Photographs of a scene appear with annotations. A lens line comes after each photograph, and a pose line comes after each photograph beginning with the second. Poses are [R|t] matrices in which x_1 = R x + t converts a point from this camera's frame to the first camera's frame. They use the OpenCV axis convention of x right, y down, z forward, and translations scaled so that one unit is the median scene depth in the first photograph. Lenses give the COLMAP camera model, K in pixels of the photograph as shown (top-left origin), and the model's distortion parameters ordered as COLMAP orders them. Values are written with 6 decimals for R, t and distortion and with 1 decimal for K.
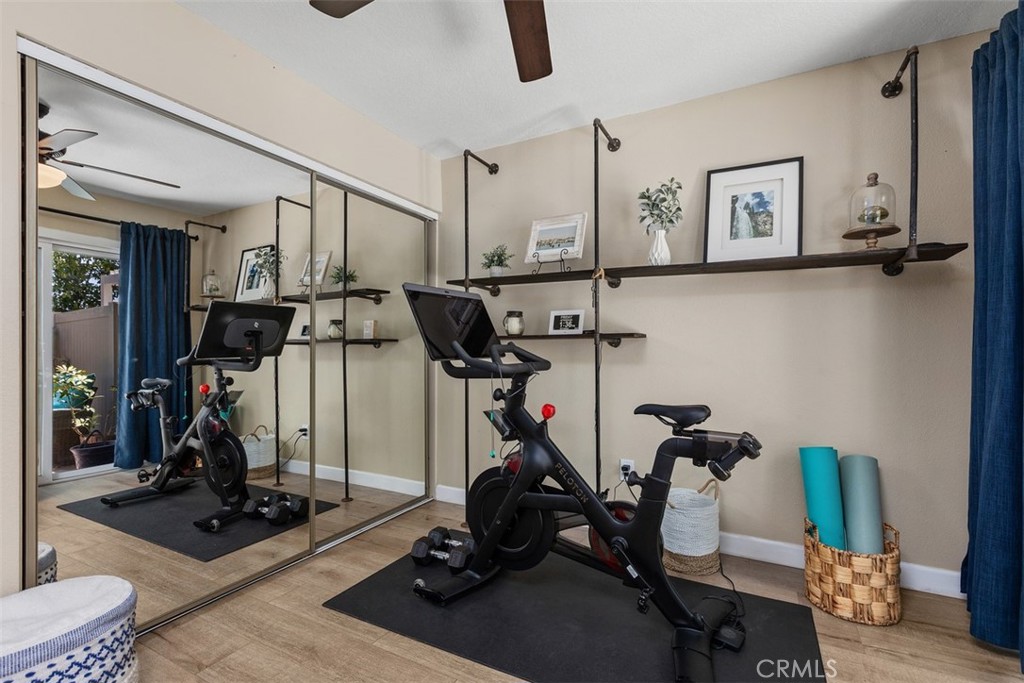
lens RADIAL K [[461.4, 0, 513.3], [0, 461.4, 346.4], [0, 0, 1]] dist [-0.000042, 0.000929]
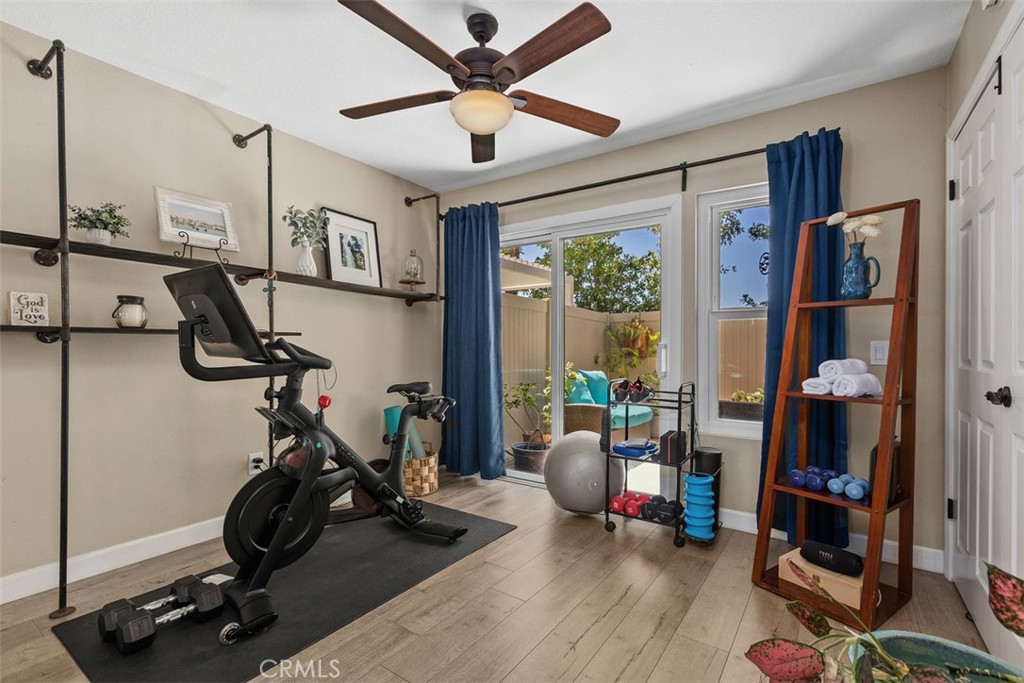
lens RADIAL K [[461.4, 0, 513.4], [0, 461.4, 348.0], [0, 0, 1]] dist [-0.000042, 0.000929]
pose [[0.128225, 0.001264, 0.991744, -0.926918], [-0.010437, 0.999946, 0.000075, 0.003963], [-0.991690, -0.010361, 0.128231, 0.376961]]
